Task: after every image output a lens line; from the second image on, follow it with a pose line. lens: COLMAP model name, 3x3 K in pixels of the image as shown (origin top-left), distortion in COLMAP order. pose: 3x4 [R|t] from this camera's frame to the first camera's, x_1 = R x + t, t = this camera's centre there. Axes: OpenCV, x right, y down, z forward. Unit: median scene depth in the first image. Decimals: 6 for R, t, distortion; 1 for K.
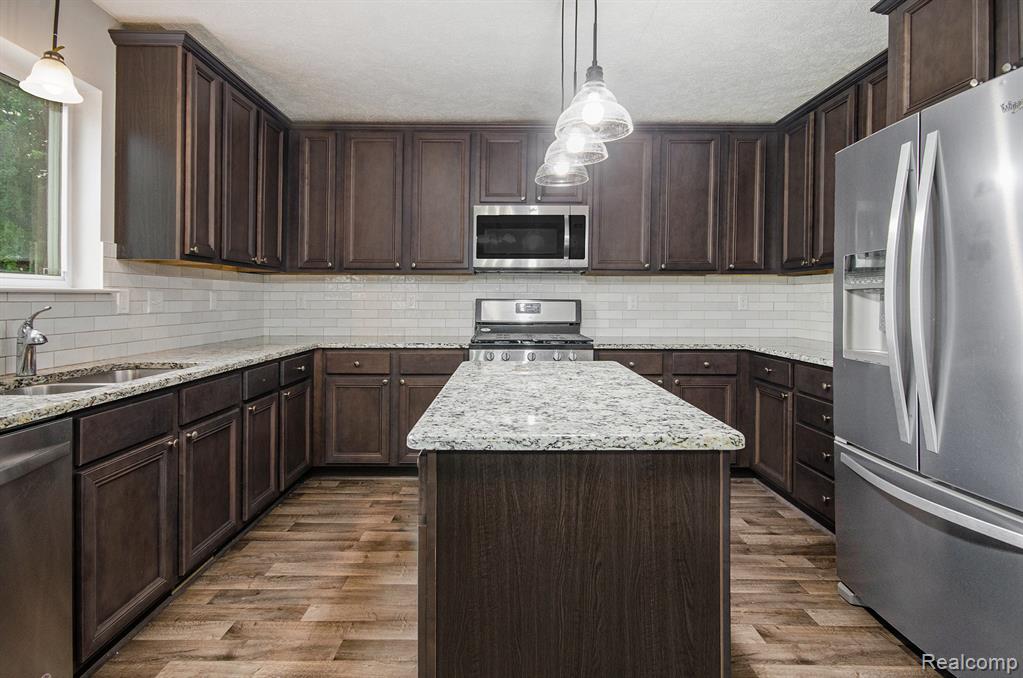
lens RADIAL K [[515.7, 0, 512.2], [0, 515.7, 288.6], [0, 0, 1]] dist [0.020770, 0.000031]
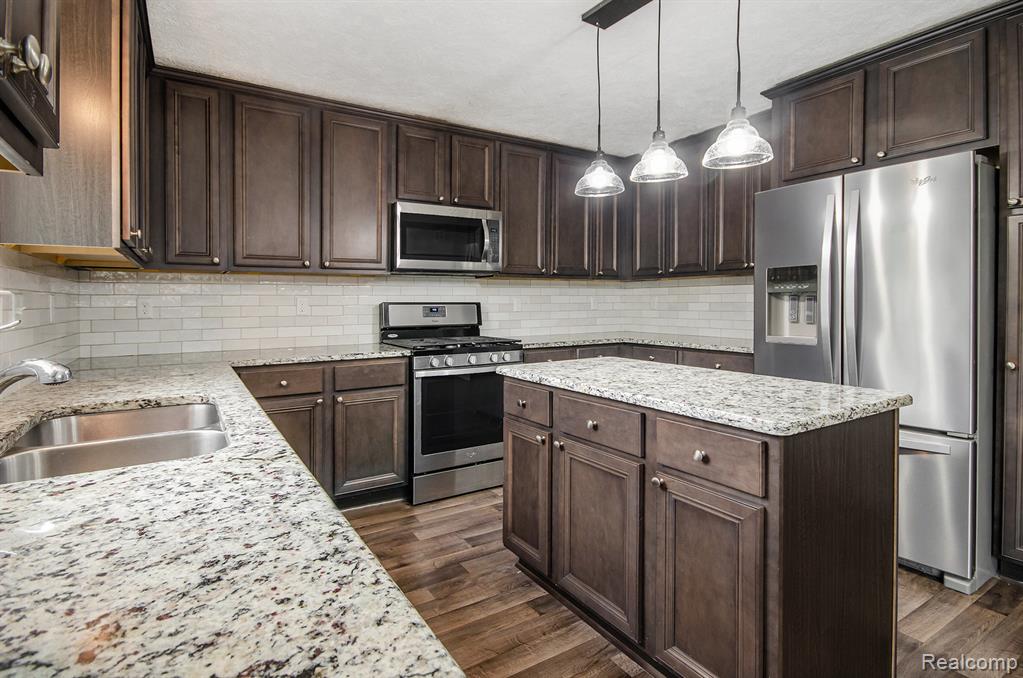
lens RADIAL K [[515.7, 0, 512.2], [0, 515.7, 288.6], [0, 0, 1]] dist [0.020770, 0.000031]
pose [[0.851576, 0.005212, 0.524205, -0.384244], [-0.002281, 0.999978, -0.006238, 0.000374], [-0.524226, 0.004117, 0.851569, 0.104878]]
